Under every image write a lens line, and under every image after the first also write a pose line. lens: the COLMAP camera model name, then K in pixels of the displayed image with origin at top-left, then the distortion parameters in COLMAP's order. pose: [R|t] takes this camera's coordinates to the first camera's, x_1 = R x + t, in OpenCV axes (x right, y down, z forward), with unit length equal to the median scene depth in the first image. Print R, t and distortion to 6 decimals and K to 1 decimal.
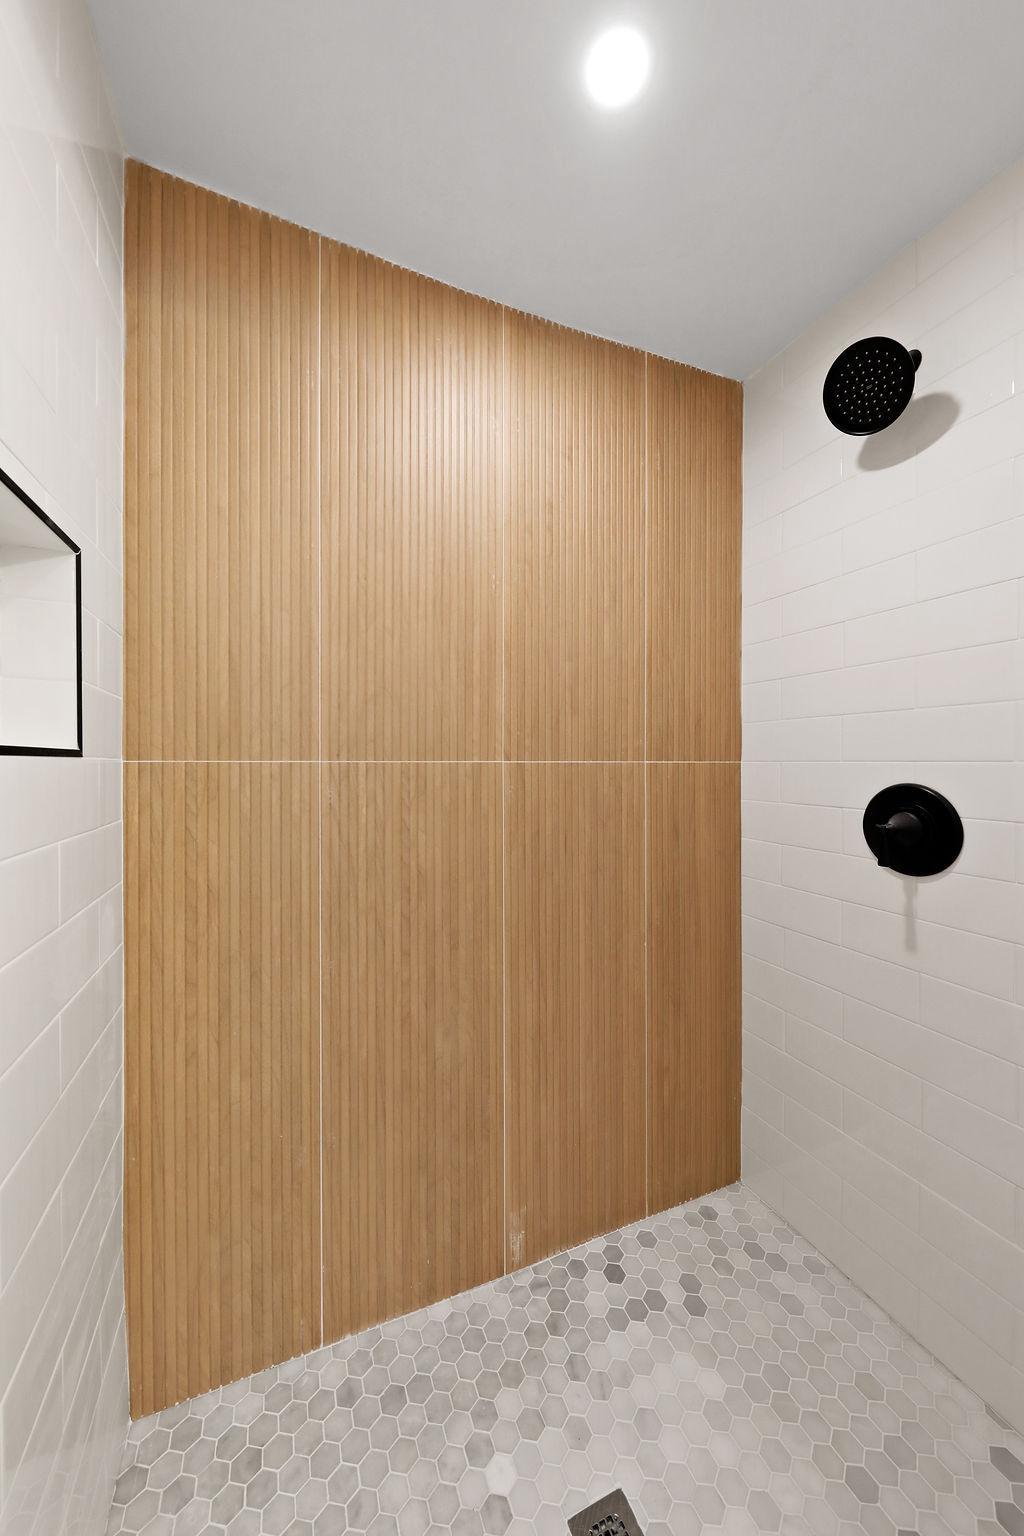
lens RADIAL K [[543.4, 0, 517.4], [0, 543.4, 764.2], [0, 0, 1]] dist [0.007356, 0.000176]
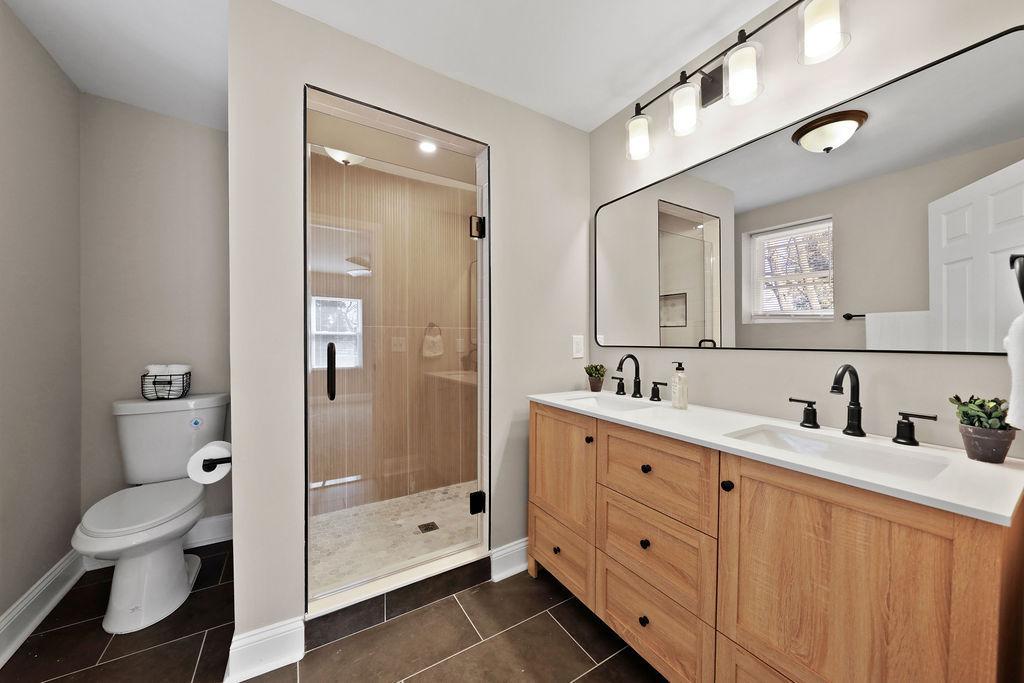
lens RADIAL K [[362.3, 0, 514.9], [0, 362.3, 341.1], [0, 0, 1]] dist [0.007356, 0.000176]
pose [[0.989879, -0.002028, 0.141901, 0.295715], [0.001655, 0.999995, 0.002747, 0.070839], [-0.141906, -0.002484, 0.989877, -1.150295]]
